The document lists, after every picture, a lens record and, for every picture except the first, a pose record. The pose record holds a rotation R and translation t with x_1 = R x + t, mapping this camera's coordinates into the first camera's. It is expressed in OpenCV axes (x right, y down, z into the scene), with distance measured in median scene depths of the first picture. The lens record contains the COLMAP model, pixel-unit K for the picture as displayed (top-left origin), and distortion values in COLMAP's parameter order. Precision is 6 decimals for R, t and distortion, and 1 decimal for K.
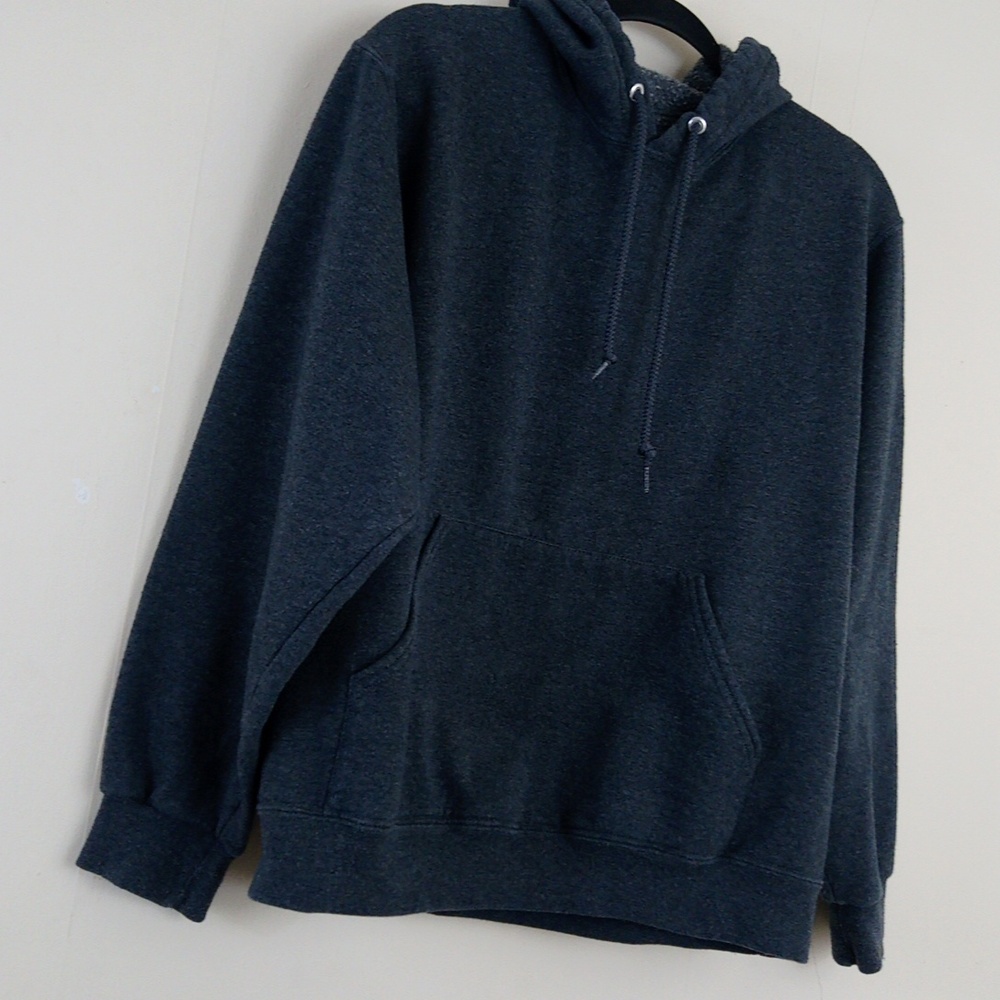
lens RADIAL K [[1190.8, 0, 500.0], [0, 1190.8, 500.0], [0, 0, 1]] dist [0.316879, -0.808474]
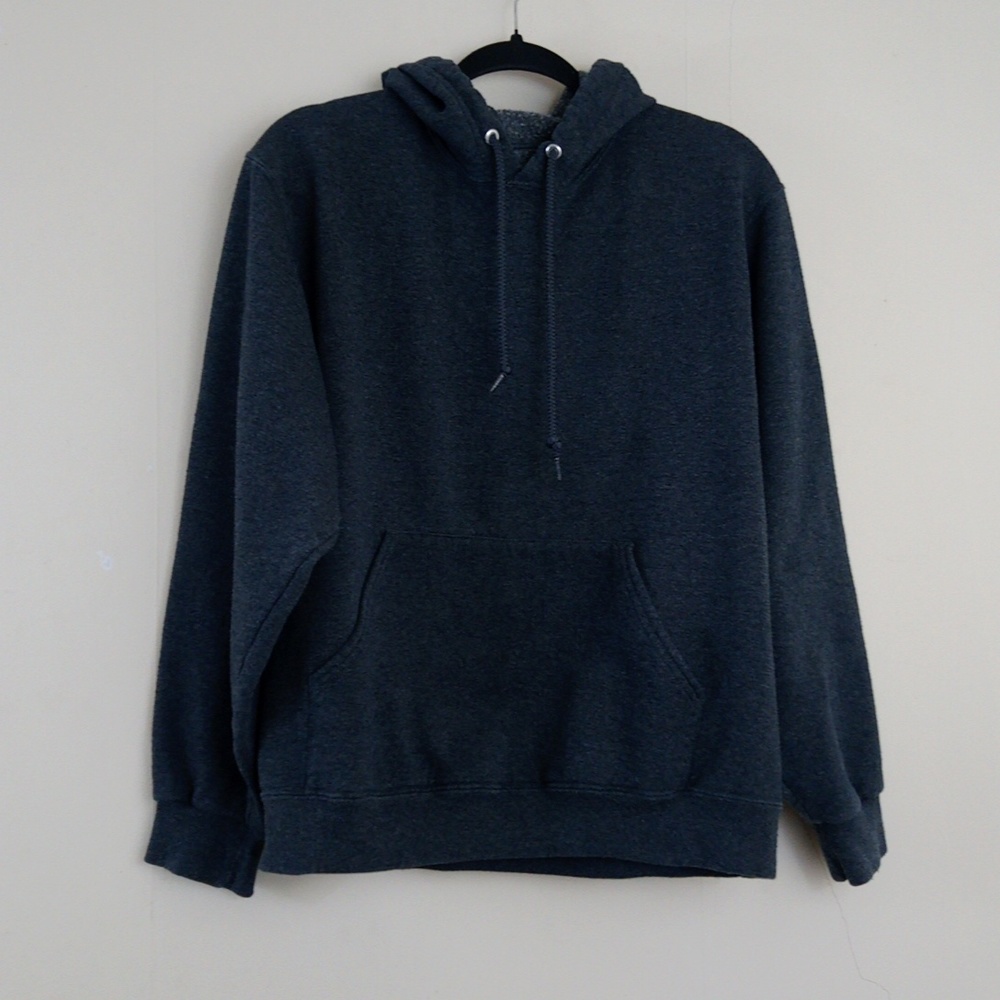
lens RADIAL K [[1190.8, 0, 500.0], [0, 1190.8, 500.0], [0, 0, 1]] dist [0.316879, -0.808474]
pose [[0.960791, -0.172765, -0.216871, 0.309797], [0.170509, 0.984923, -0.029220, 0.035685], [0.218649, -0.008904, 0.975763, -0.112608]]
